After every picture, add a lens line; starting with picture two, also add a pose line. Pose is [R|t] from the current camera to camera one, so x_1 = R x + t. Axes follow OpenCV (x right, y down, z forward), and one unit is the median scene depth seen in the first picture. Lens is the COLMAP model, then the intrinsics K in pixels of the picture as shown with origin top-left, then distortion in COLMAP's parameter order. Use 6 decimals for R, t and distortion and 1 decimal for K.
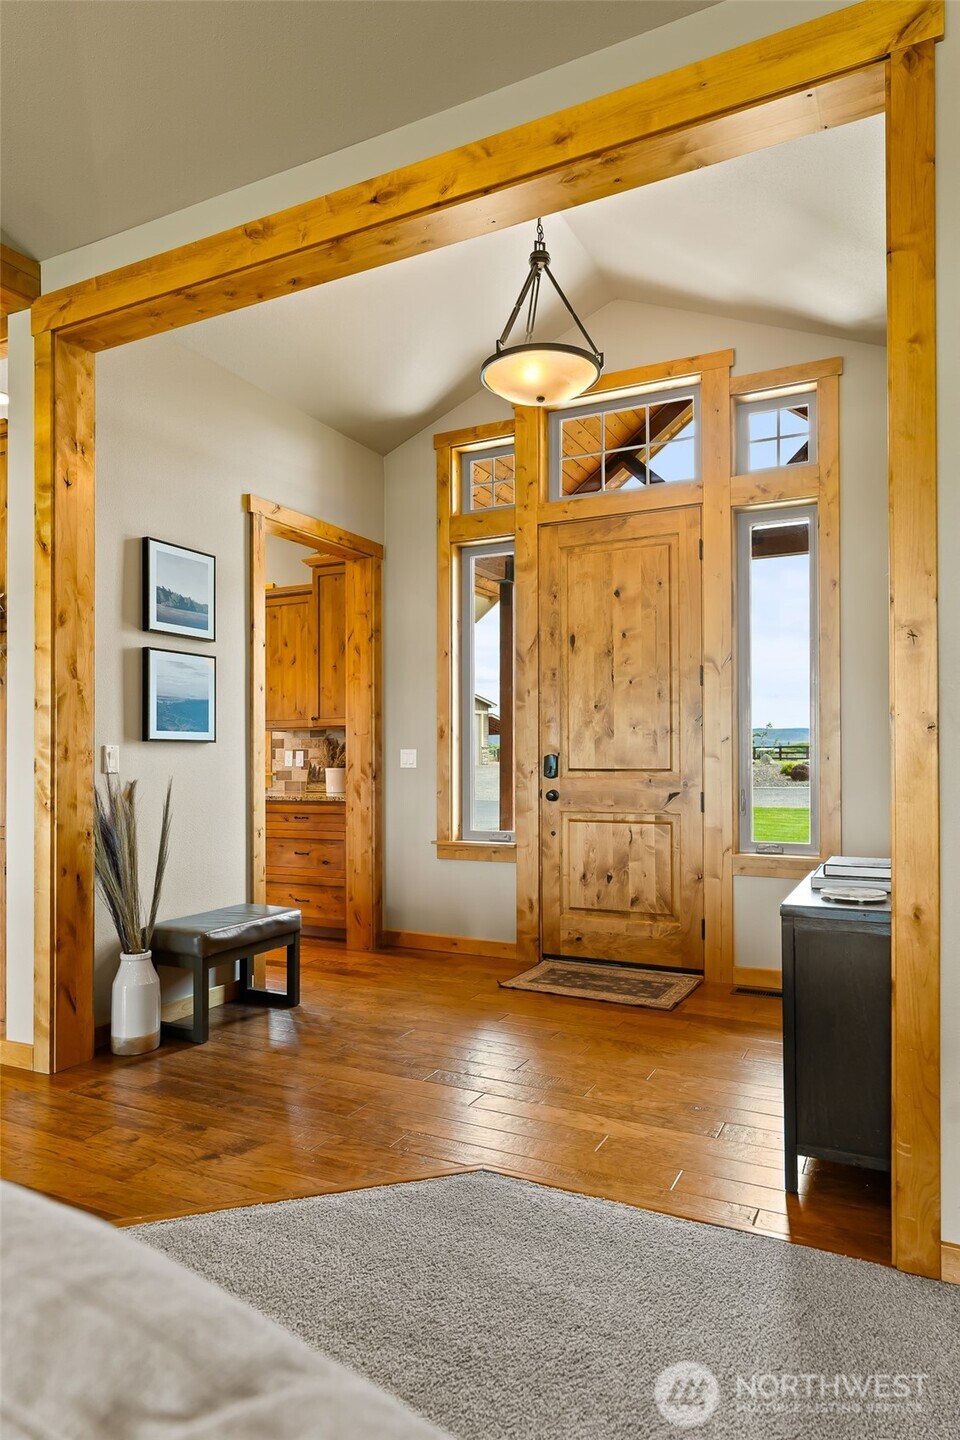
lens RADIAL K [[862.8, 0, 479.3], [0, 862.8, 742.6], [0, 0, 1]] dist [-0.001010, 0.000504]
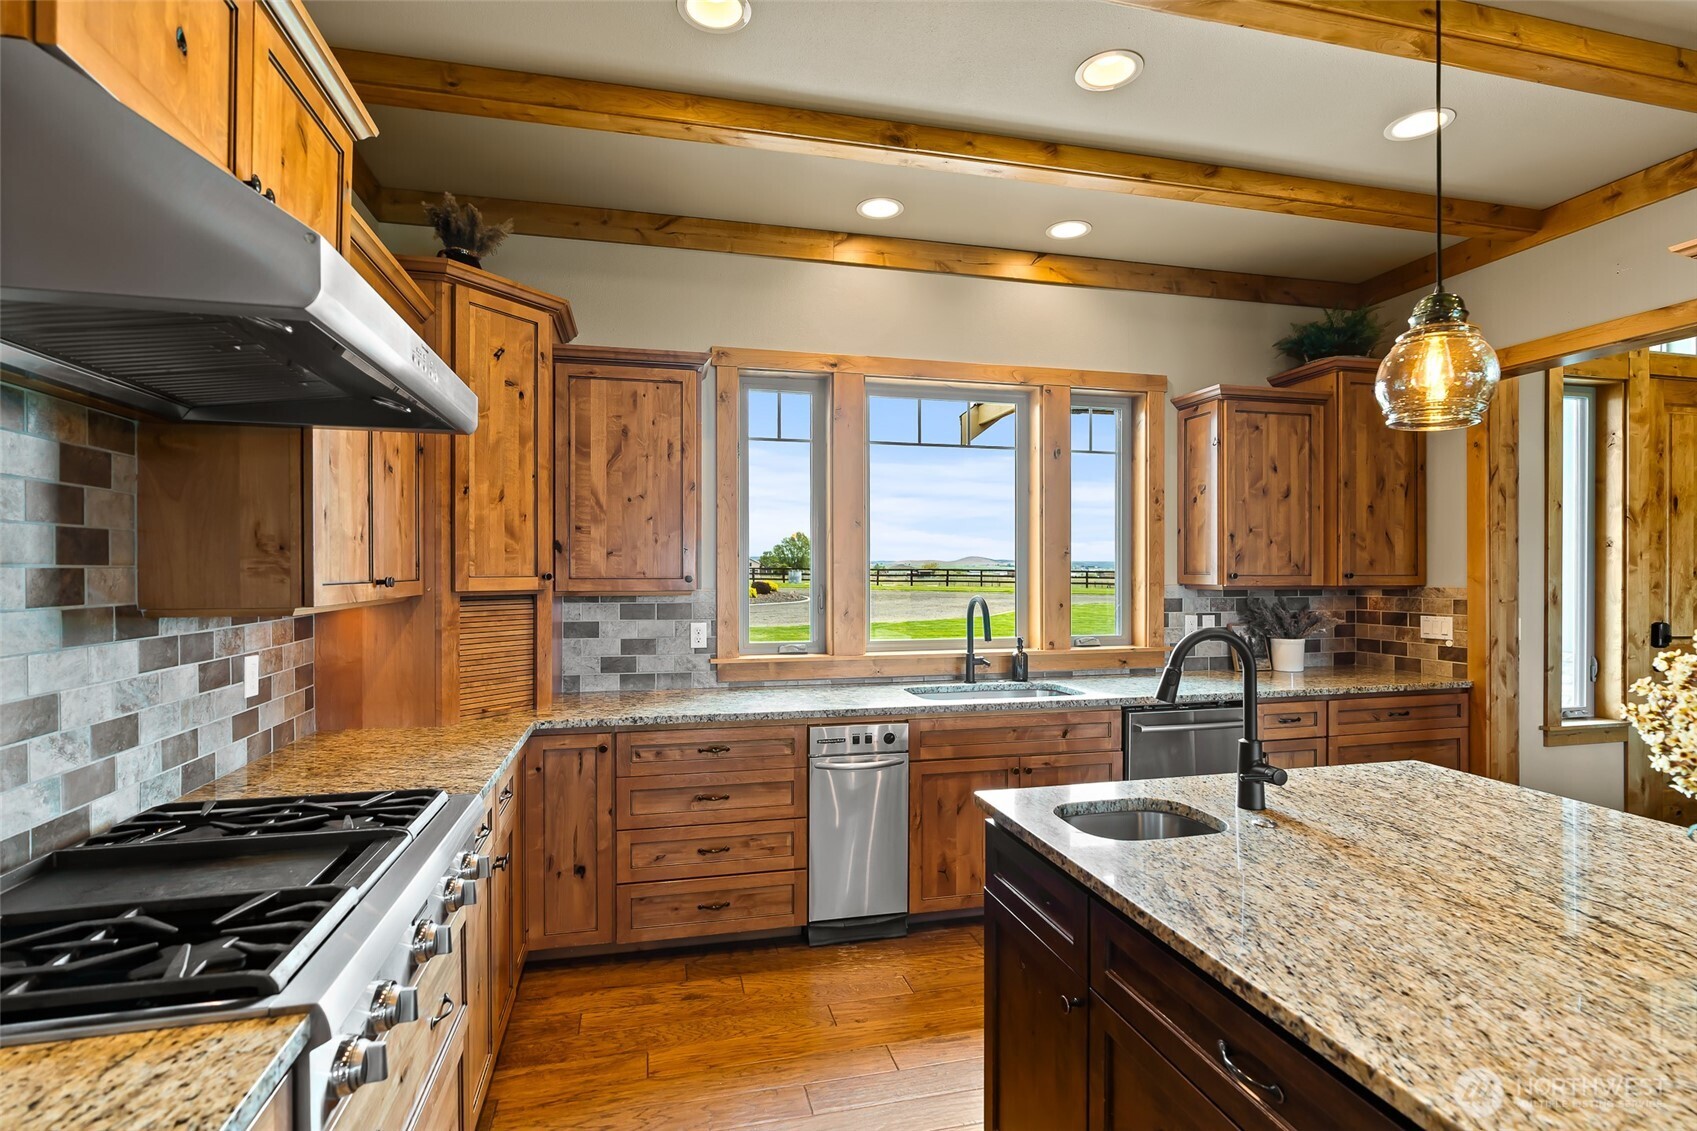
lens RADIAL K [[767.4, 0, 848.5], [0, 767.4, 565.5], [0, 0, 1]] dist [-0.005506, -0.000241]
pose [[0.769381, 0.008730, 0.638731, -1.755510], [-0.011538, 0.999933, 0.000232, -0.059160], [-0.638686, -0.007549, 0.769430, 1.438680]]
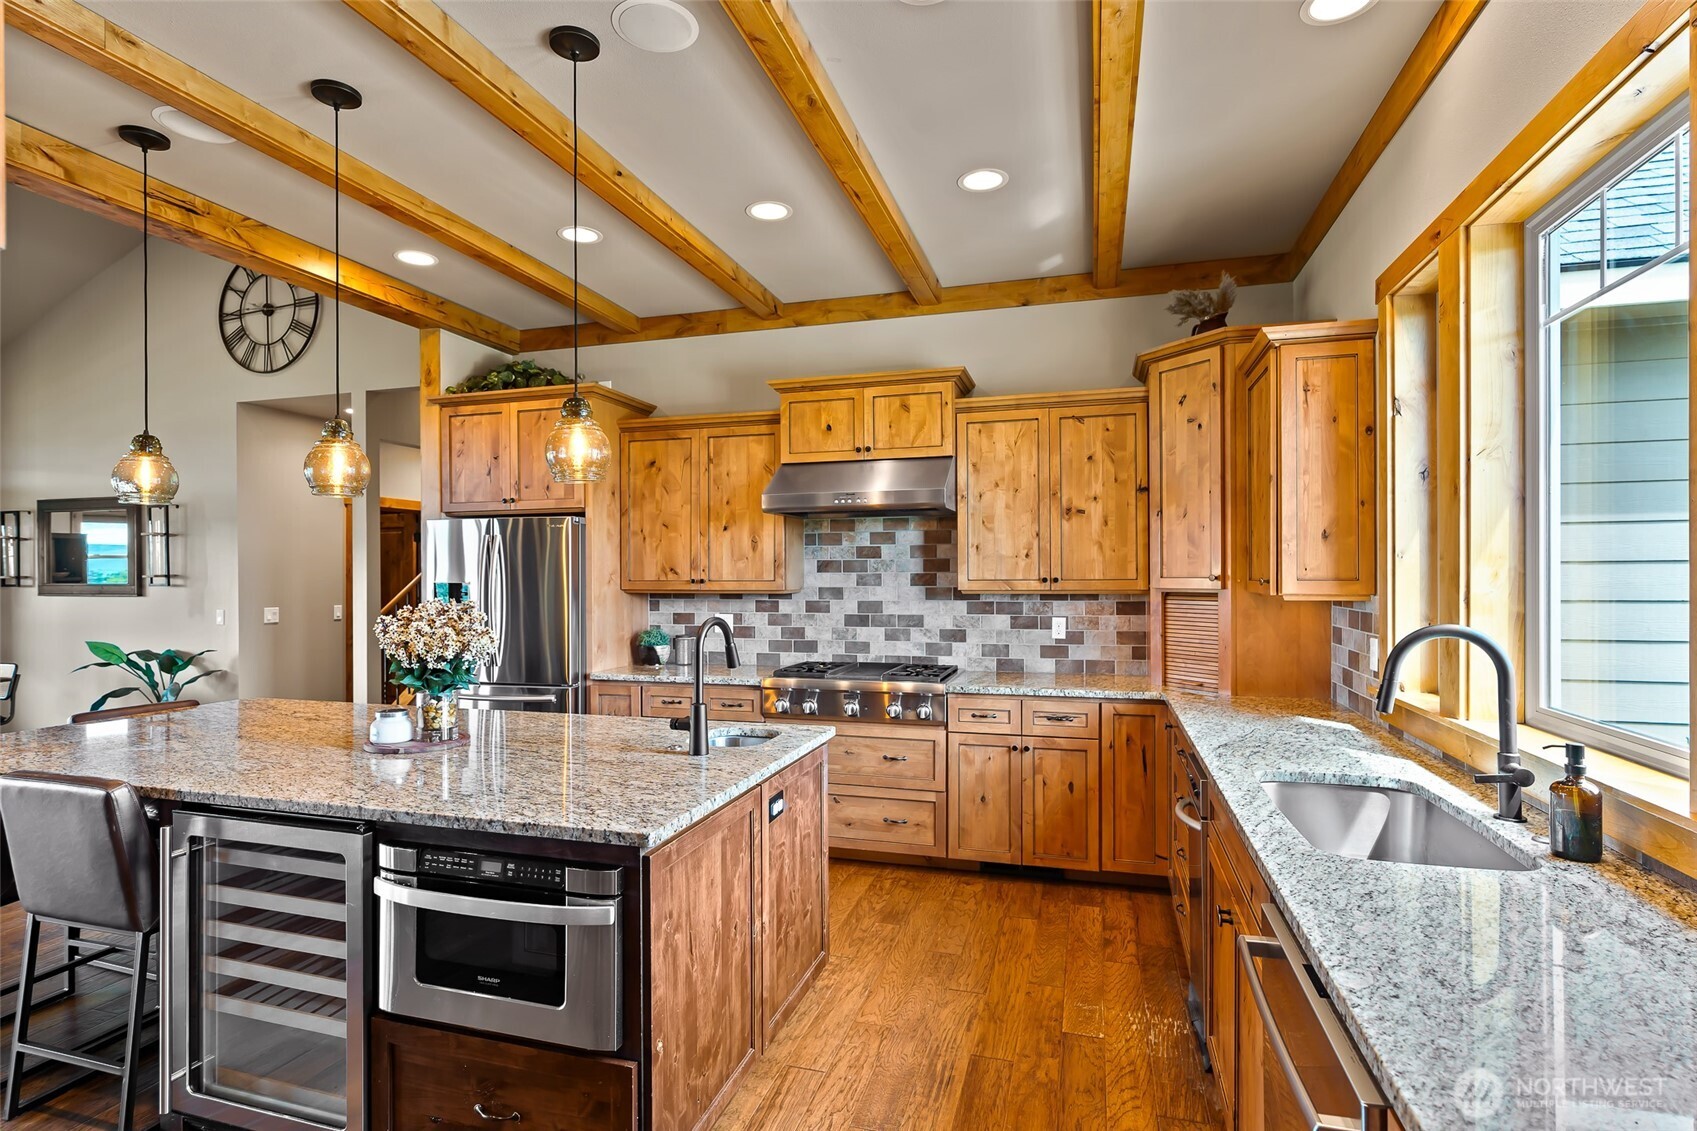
lens RADIAL K [[843.7, 0, 821.7], [0, 843.7, 572.5], [0, 0, 1]] dist [0.000171, -0.000023]
pose [[0.162794, 0.000780, -0.986660, -0.345533], [0.015446, 0.999875, 0.003339, -0.061205], [0.986539, -0.015783, 0.162761, 1.667104]]
